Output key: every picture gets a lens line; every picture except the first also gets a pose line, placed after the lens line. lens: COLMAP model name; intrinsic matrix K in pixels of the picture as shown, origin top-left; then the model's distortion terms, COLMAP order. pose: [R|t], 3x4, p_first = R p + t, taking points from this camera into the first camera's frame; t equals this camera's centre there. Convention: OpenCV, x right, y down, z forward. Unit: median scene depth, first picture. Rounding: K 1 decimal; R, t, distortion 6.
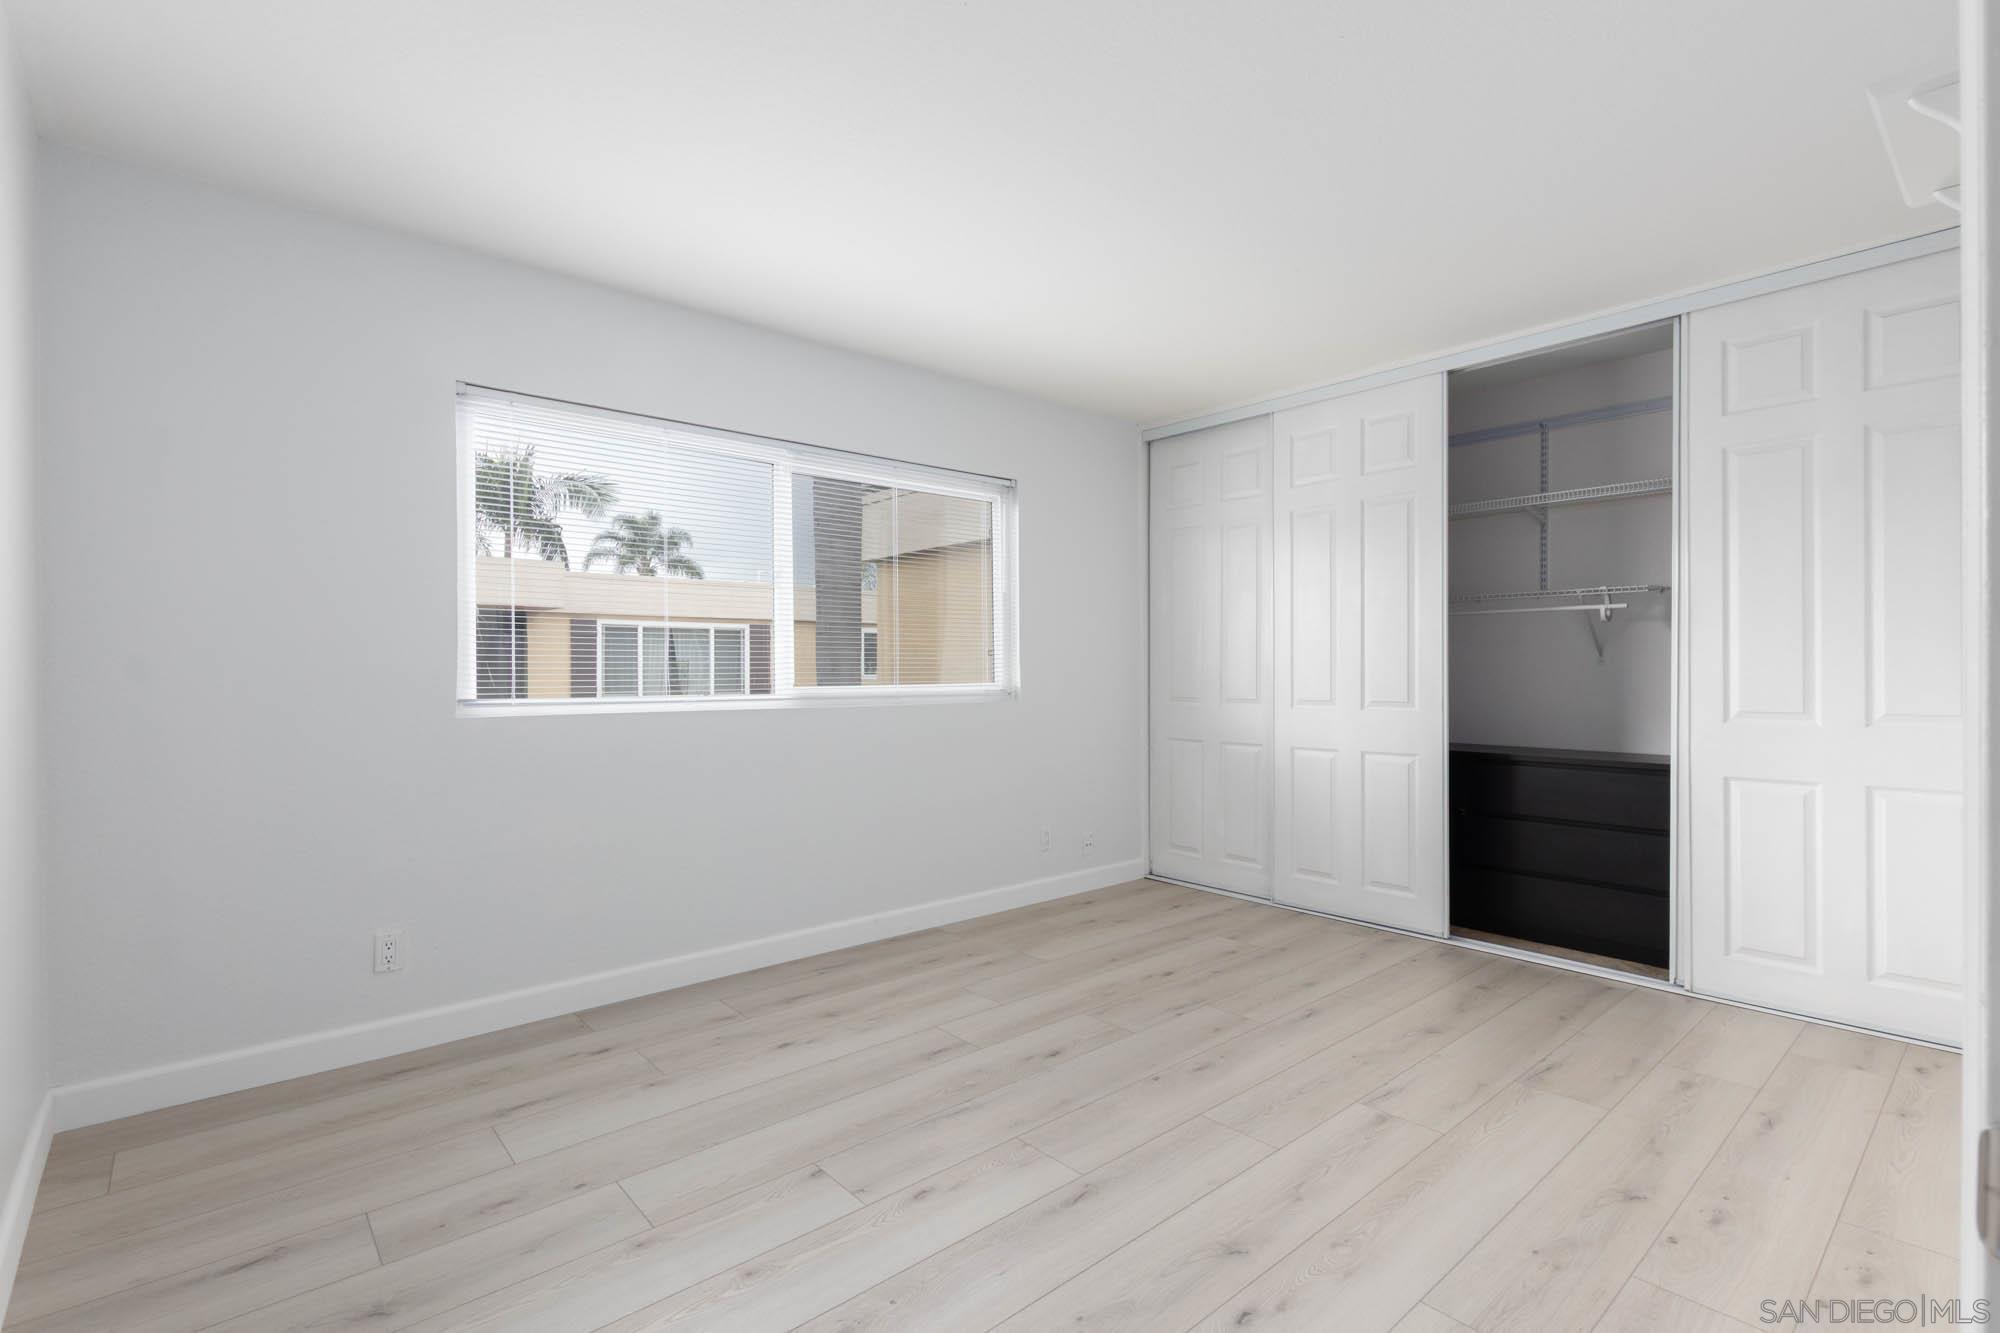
lens RADIAL K [[913.6, 0, 990.5], [0, 913.6, 674.2], [0, 0, 1]] dist [0.000345, -0.000141]
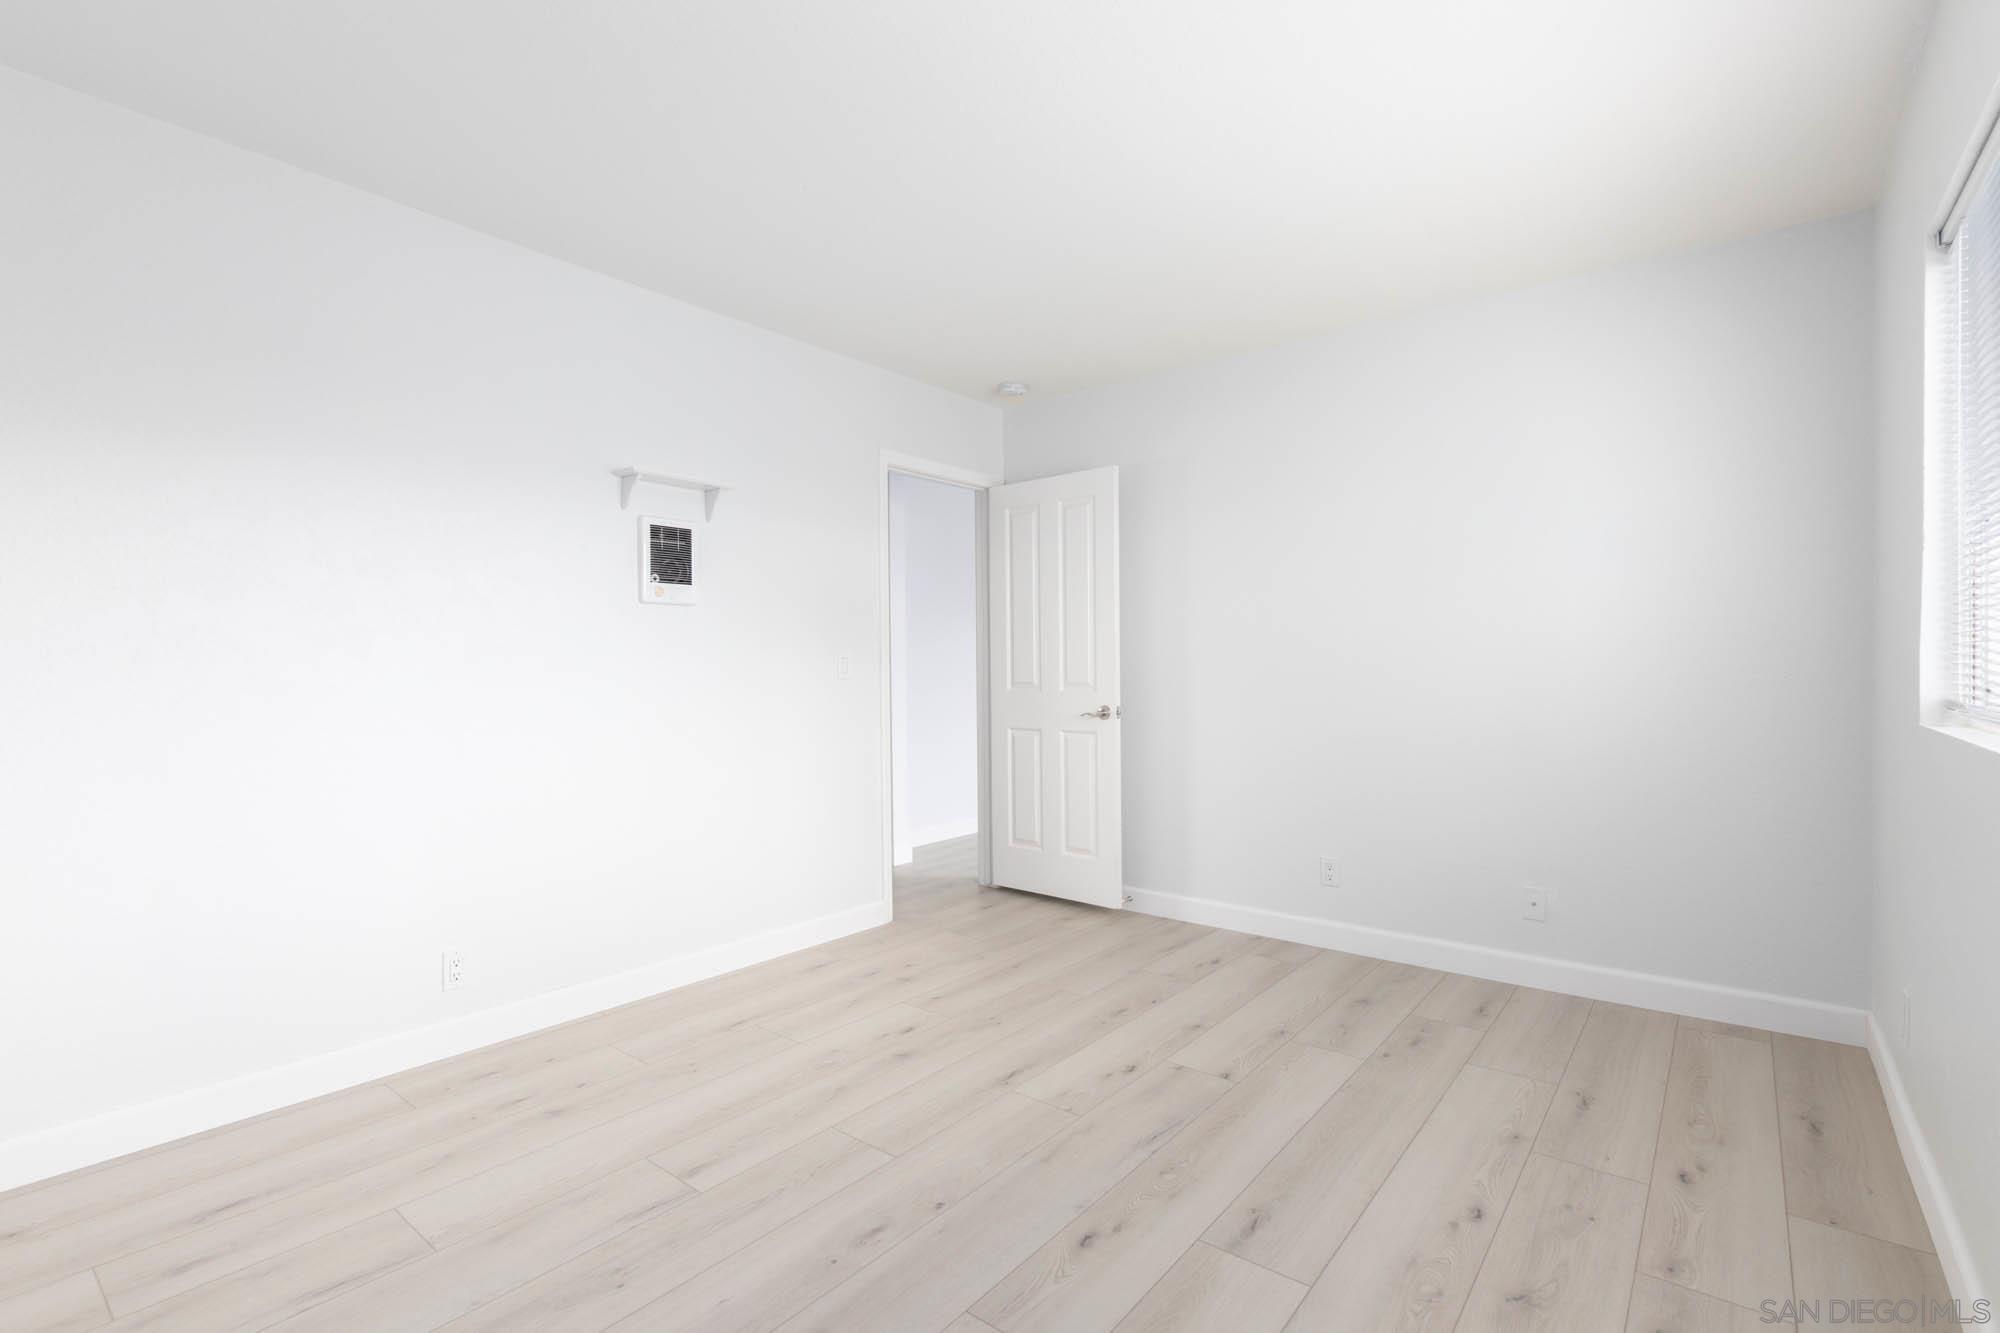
lens RADIAL K [[913.6, 0, 990.5], [0, 913.6, 674.2], [0, 0, 1]] dist [0.000345, -0.000141]
pose [[-0.984351, 0.009771, -0.175947, 0.310144], [0.007543, 0.999883, 0.013324, -0.008737], [0.176056, 0.011788, -0.984310, 2.017649]]
